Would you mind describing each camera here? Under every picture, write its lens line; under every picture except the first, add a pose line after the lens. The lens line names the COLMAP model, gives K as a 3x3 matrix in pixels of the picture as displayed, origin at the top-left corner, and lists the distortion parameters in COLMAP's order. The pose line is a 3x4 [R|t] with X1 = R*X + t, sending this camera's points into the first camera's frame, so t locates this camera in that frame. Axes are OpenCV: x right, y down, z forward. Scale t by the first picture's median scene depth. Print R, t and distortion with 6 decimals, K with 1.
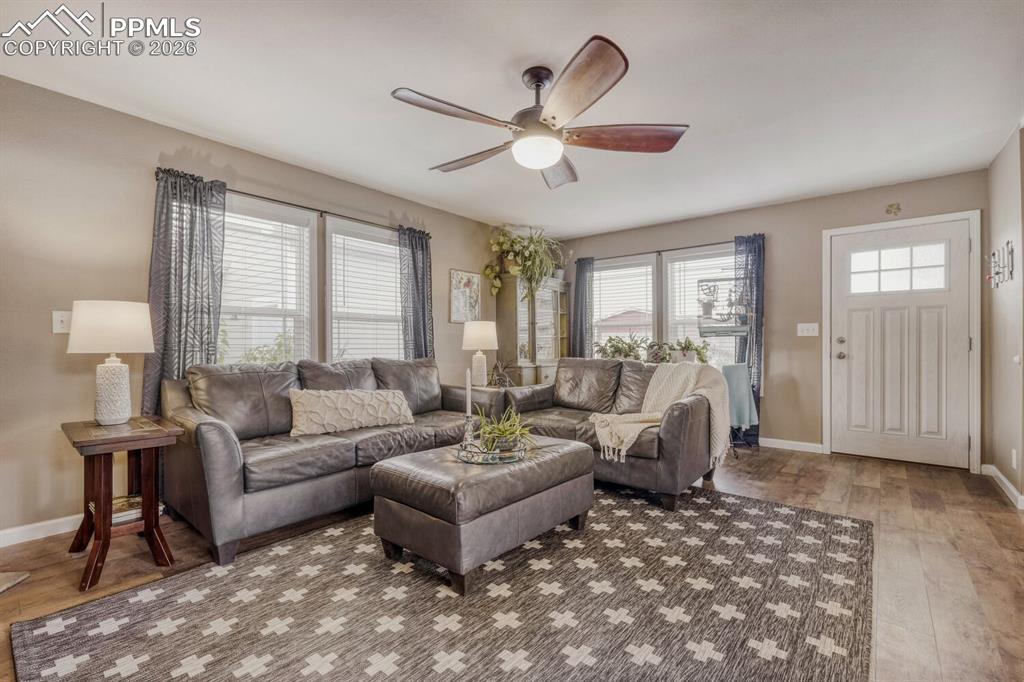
lens RADIAL K [[452.0, 0, 498.0], [0, 452.0, 345.9], [0, 0, 1]] dist [-0.007490, 0.003134]
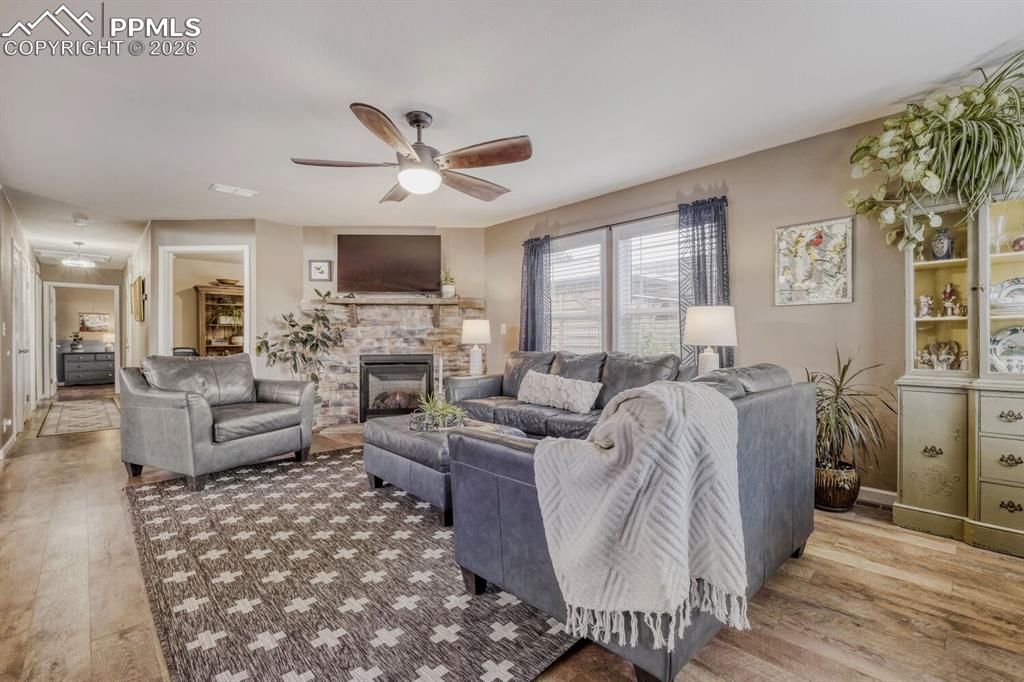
lens RADIAL K [[452.0, 0, 515.4], [0, 452.0, 340.3], [0, 0, 1]] dist [-0.007490, 0.003134]
pose [[-0.096722, 0.002021, -0.995309, 1.464261], [0.000743, 0.999998, 0.001959, -0.004295], [0.995311, -0.000550, -0.096723, 1.590531]]
